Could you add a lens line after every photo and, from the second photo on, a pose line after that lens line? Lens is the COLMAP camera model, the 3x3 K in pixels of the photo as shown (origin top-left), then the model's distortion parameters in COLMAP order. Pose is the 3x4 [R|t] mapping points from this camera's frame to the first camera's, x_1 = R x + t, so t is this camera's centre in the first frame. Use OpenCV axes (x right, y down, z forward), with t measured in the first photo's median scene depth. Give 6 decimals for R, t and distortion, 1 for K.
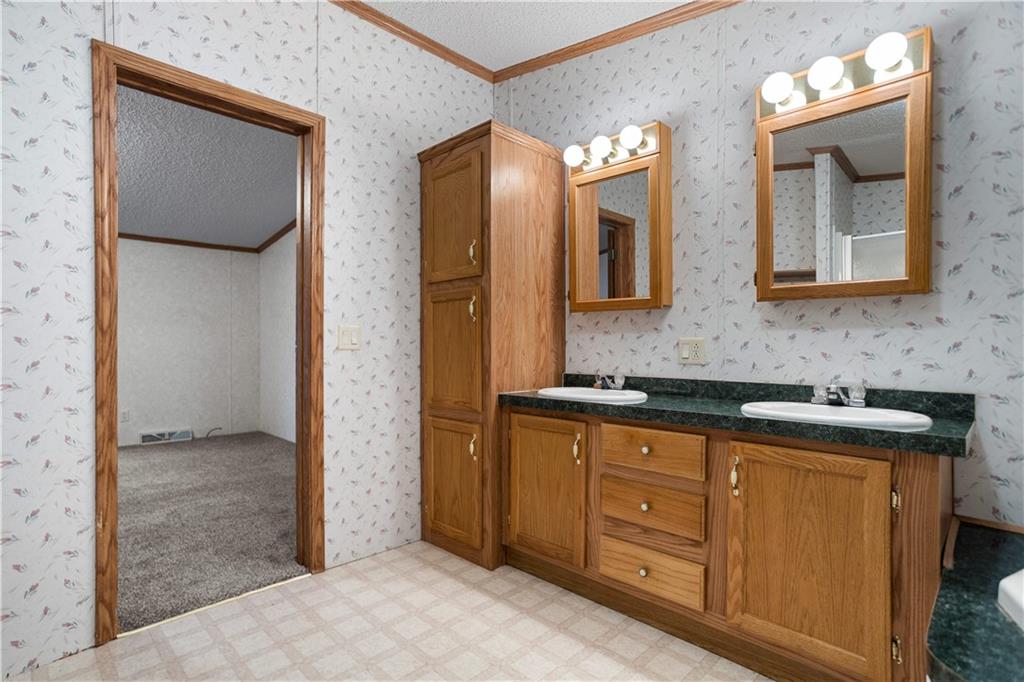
lens RADIAL K [[540.2, 0, 507.7], [0, 540.2, 345.9], [0, 0, 1]] dist [0.002155, 0.001113]
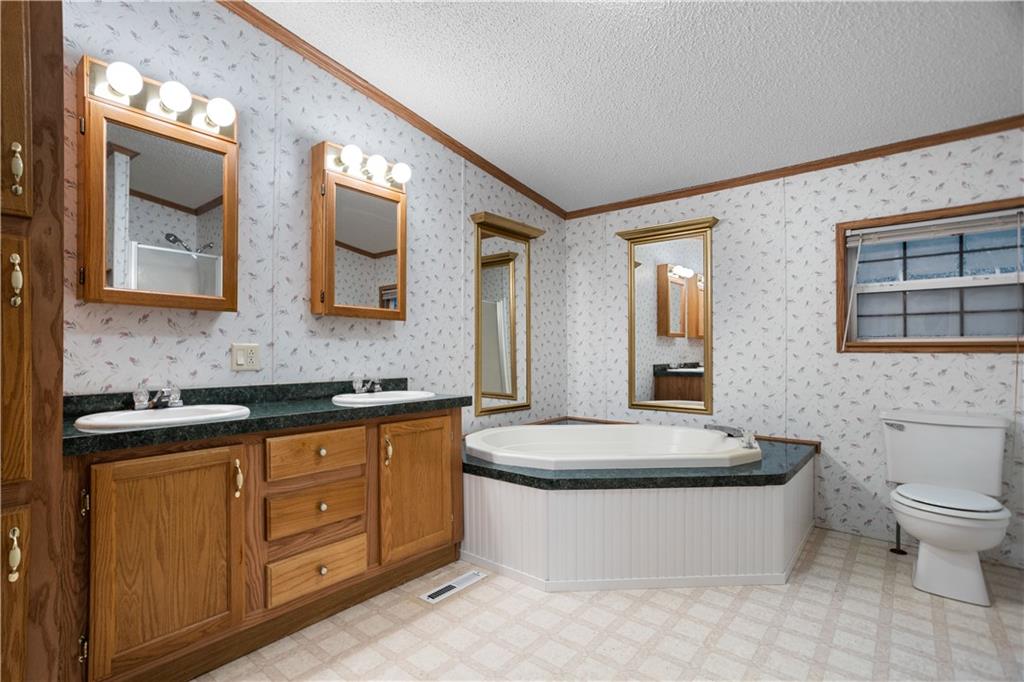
lens RADIAL K [[492.2, 0, 507.6], [0, 492.2, 344.6], [0, 0, 1]] dist [-0.001140, 0.002536]
pose [[-0.115292, 0.011047, 0.993270, -0.674691], [0.000022, 0.999938, -0.011119, -0.003863], [-0.993332, -0.001260, -0.115285, 0.699747]]
